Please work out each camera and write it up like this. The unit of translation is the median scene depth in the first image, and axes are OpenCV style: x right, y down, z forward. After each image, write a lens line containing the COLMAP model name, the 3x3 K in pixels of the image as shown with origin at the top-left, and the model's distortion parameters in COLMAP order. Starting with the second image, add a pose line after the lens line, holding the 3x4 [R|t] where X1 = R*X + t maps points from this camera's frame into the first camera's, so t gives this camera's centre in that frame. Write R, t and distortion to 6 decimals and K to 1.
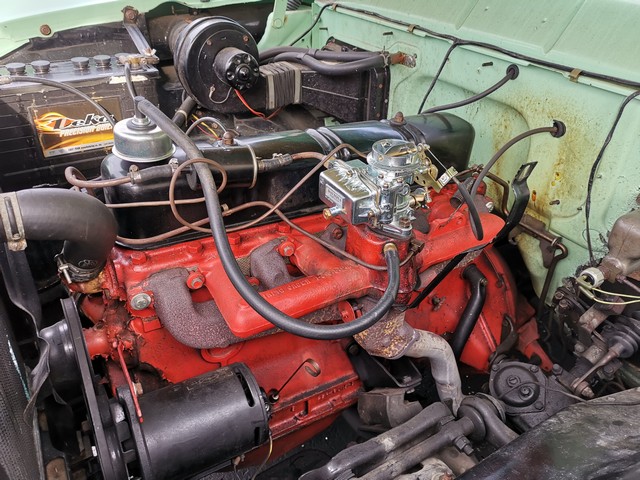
lens RADIAL K [[497.7, 0, 320.0], [0, 497.7, 240.0], [0, 0, 1]] dist [0.051593, -0.057125]
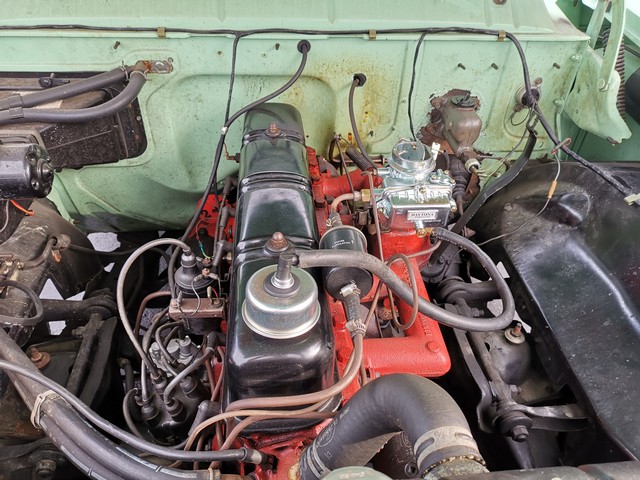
lens RADIAL K [[497.7, 0, 320.0], [0, 497.7, 240.0], [0, 0, 1]] dist [0.051593, -0.057125]
pose [[0.432523, -0.588168, 0.683361, -0.582195], [0.472981, 0.793277, 0.383406, -0.390602], [-0.767602, 0.157385, 0.621303, 0.347970]]
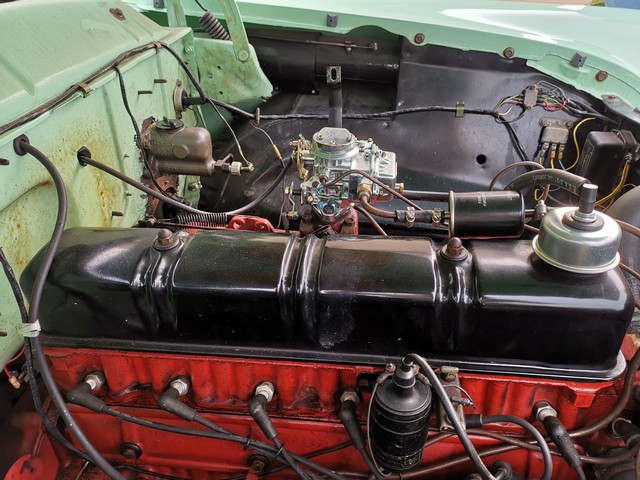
lens RADIAL K [[497.7, 0, 320.0], [0, 497.7, 240.0], [0, 0, 1]] dist [0.051593, -0.057125]
pose [[-0.811833, -0.396299, 0.428806, -0.249403], [0.229040, 0.459393, 0.858195, -0.725464], [-0.537092, 0.794925, -0.282182, 1.042959]]
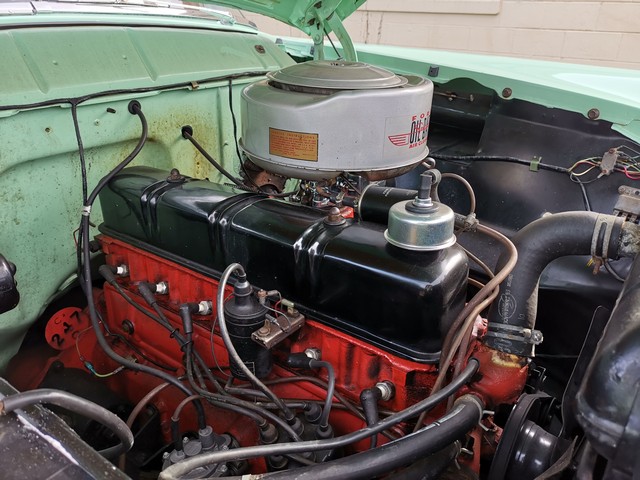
lens RADIAL K [[497.7, 0, 320.0], [0, 497.7, 240.0], [0, 0, 1]] dist [0.051593, -0.057125]
pose [[-0.406593, -0.477328, 0.778999, -0.664030], [0.417018, 0.661690, 0.623107, -0.612953], [-0.812882, 0.578208, -0.069983, 0.894390]]
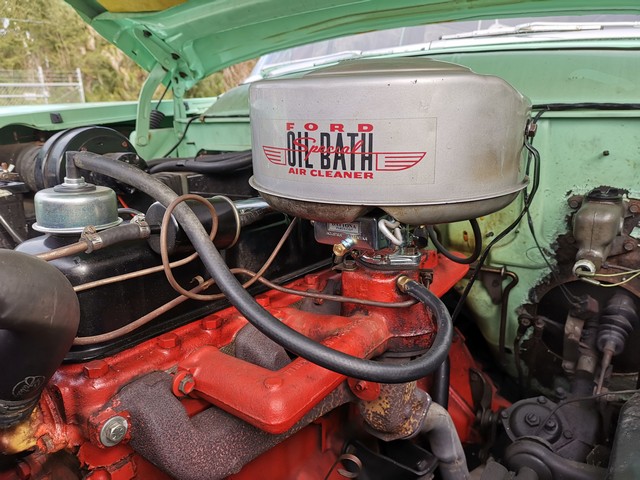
lens RADIAL K [[497.7, 0, 320.0], [0, 497.7, 240.0], [0, 0, 1]] dist [0.051593, -0.057125]
pose [[0.913393, -0.171900, 0.369004, -0.225715], [0.276253, 0.927536, -0.251715, 0.094902], [-0.298995, 0.331853, 0.894693, 0.177796]]
